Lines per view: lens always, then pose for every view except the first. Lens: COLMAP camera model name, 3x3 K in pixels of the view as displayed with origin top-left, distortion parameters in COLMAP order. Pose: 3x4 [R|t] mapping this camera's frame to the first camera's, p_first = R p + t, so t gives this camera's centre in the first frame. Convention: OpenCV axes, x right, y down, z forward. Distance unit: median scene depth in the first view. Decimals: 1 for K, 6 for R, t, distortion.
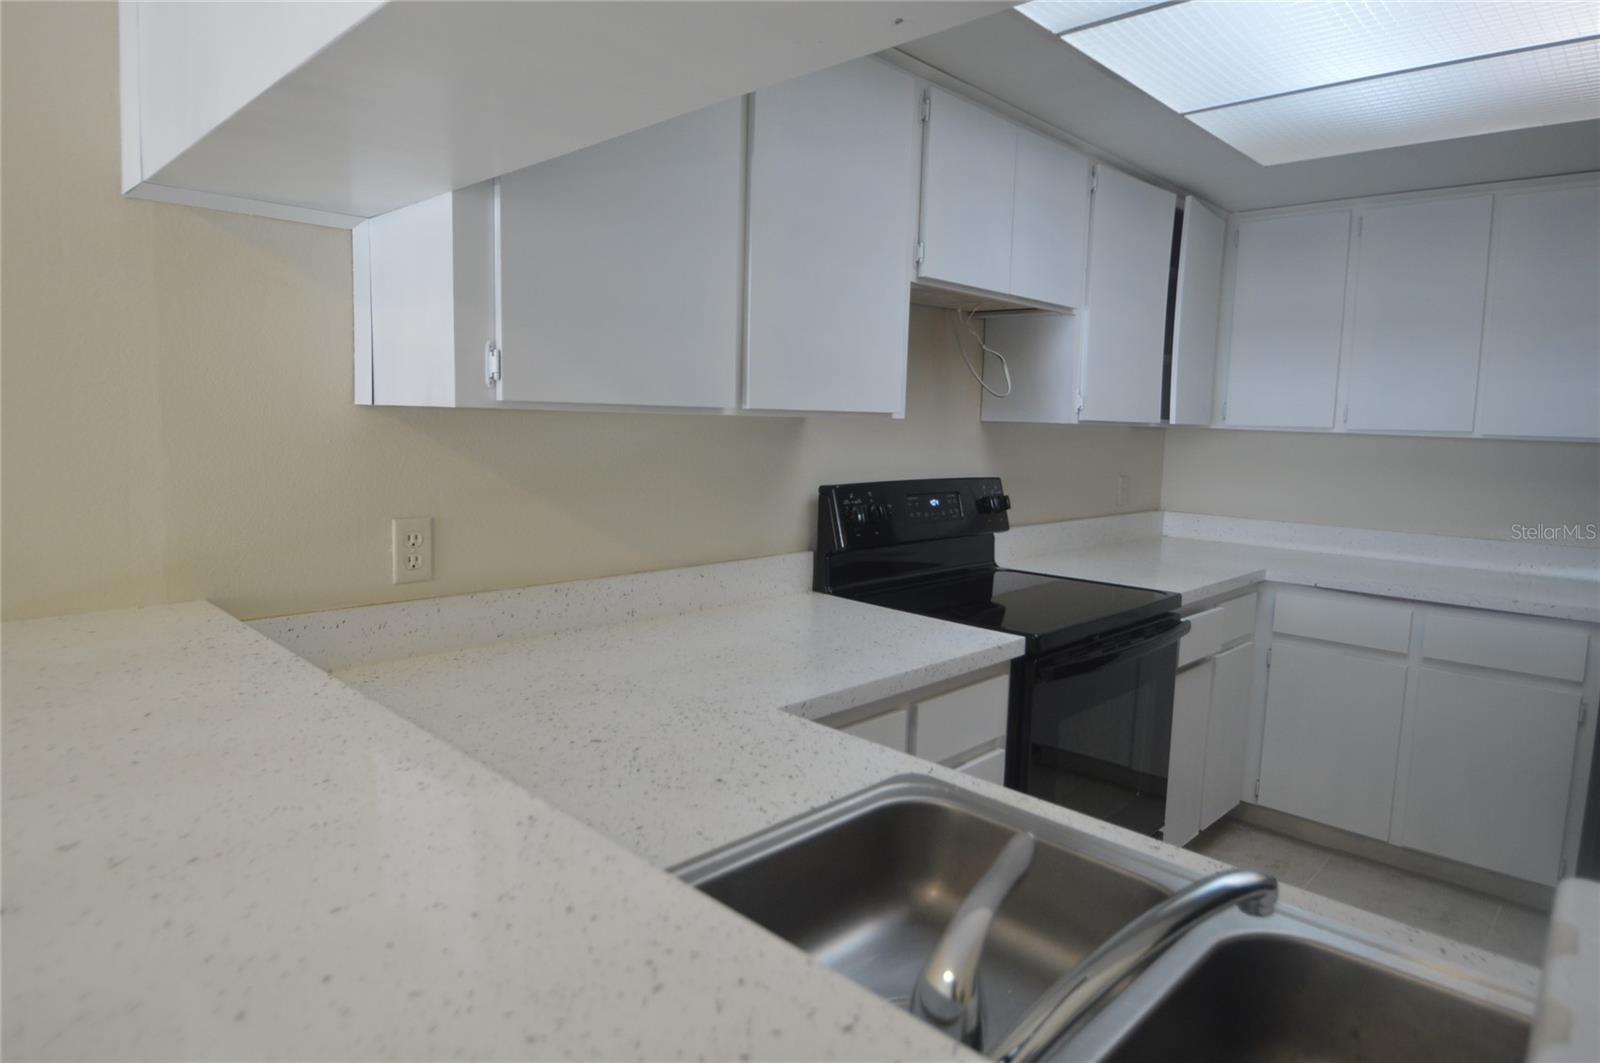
lens RADIAL K [[916.5, 0, 803.9], [0, 916.5, 526.0], [0, 0, 1]] dist [-0.019008, -0.005079]
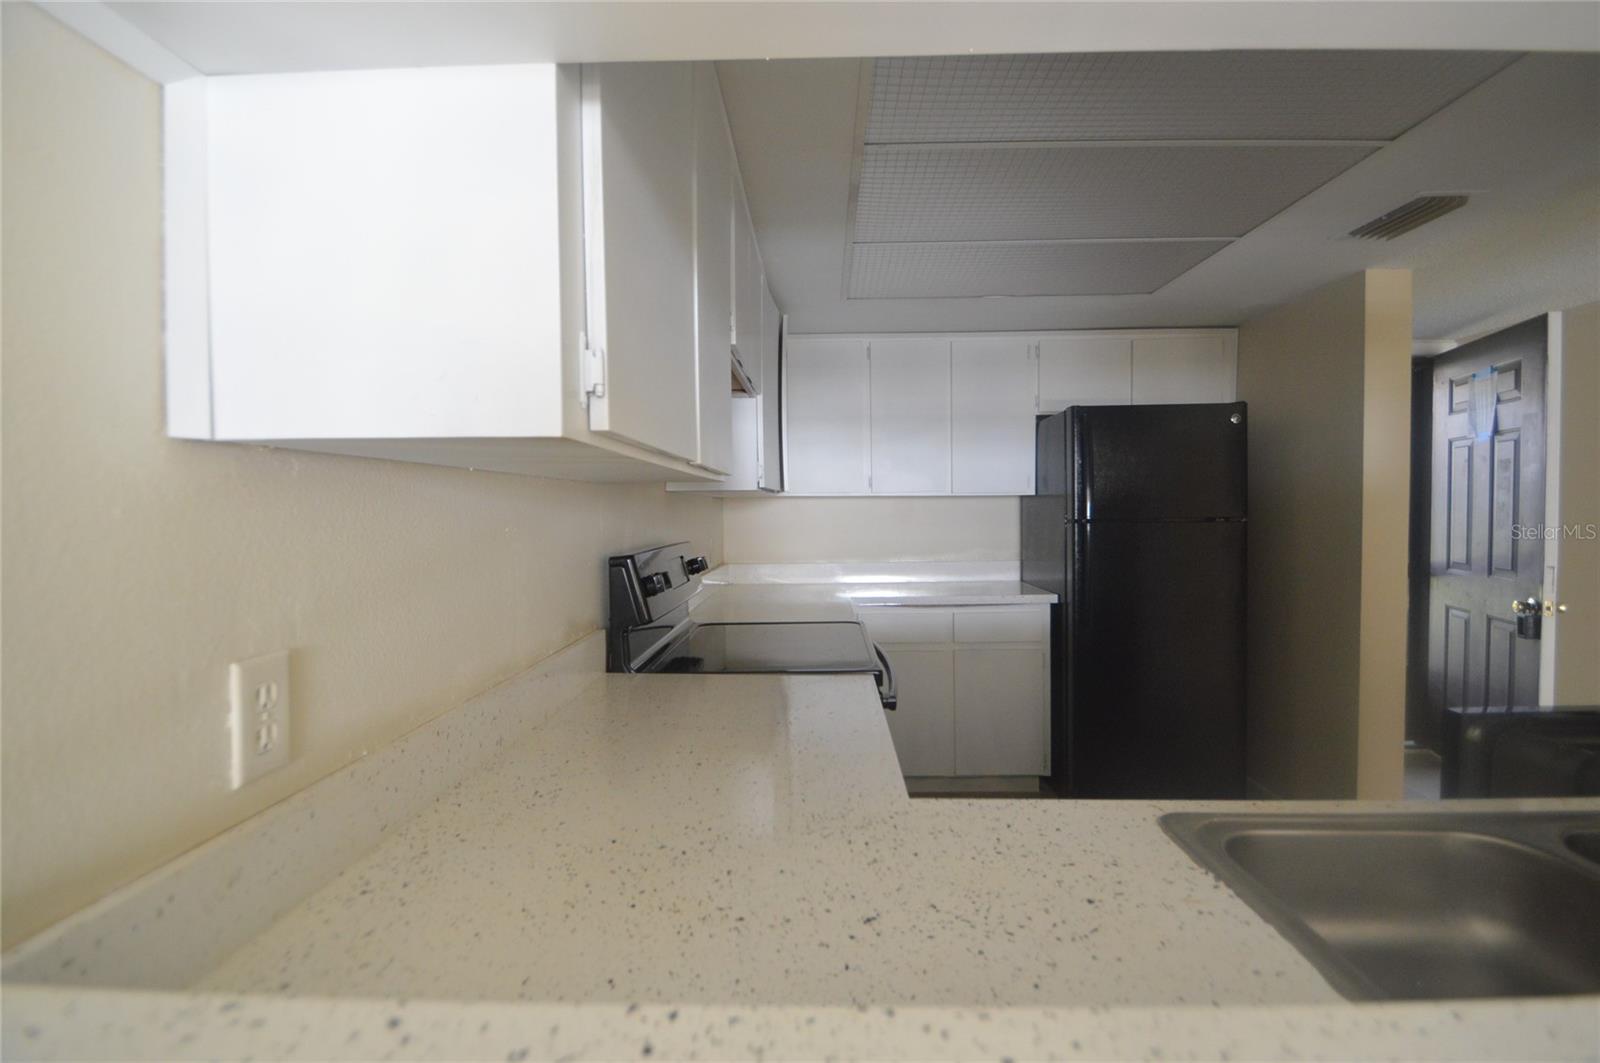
lens RADIAL K [[719.3, 0, 800.1], [0, 719.3, 523.7], [0, 0, 1]] dist [0.002556, -0.000062]
pose [[0.734883, -0.045512, 0.676665, -0.335604], [0.107670, 0.992921, -0.050151, -0.021068], [-0.669593, 0.109711, 0.734581, 0.329833]]
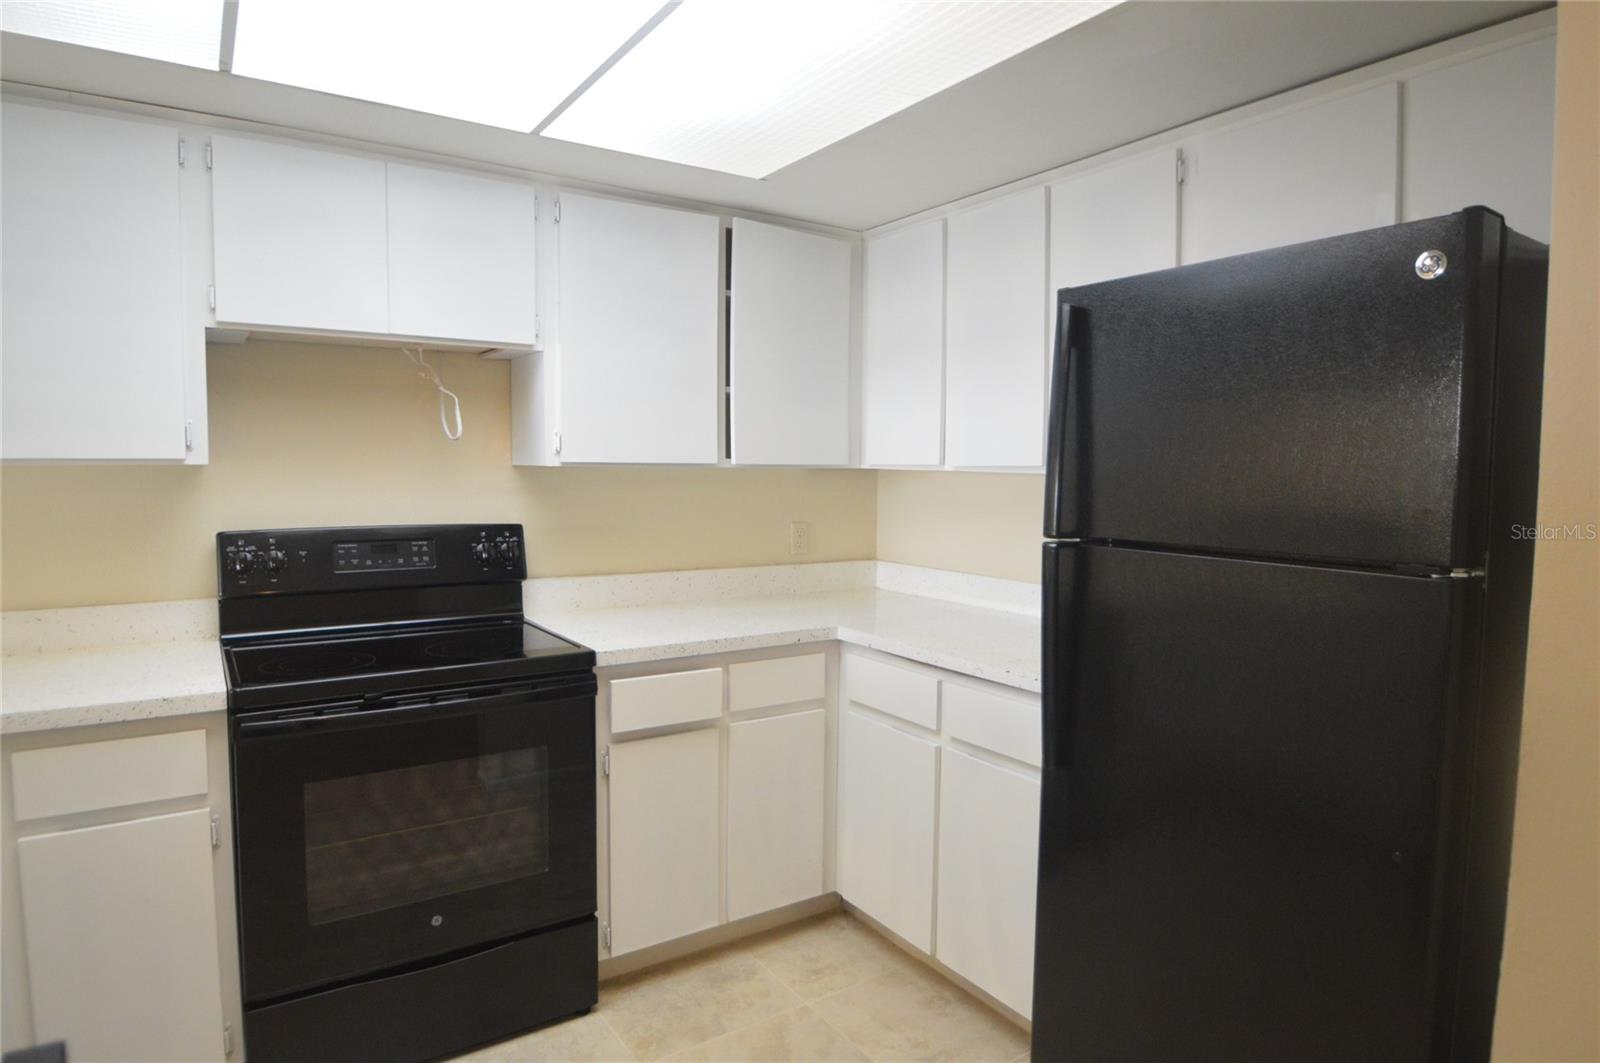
lens RADIAL K [[916.5, 0, 799.6], [0, 916.5, 533.3], [0, 0, 1]] dist [-0.019008, -0.005079]
pose [[0.977684, -0.002740, -0.210062, 0.848200], [-0.007027, 0.998929, -0.045734, -0.002226], [0.209962, 0.046190, 0.976618, 0.163365]]
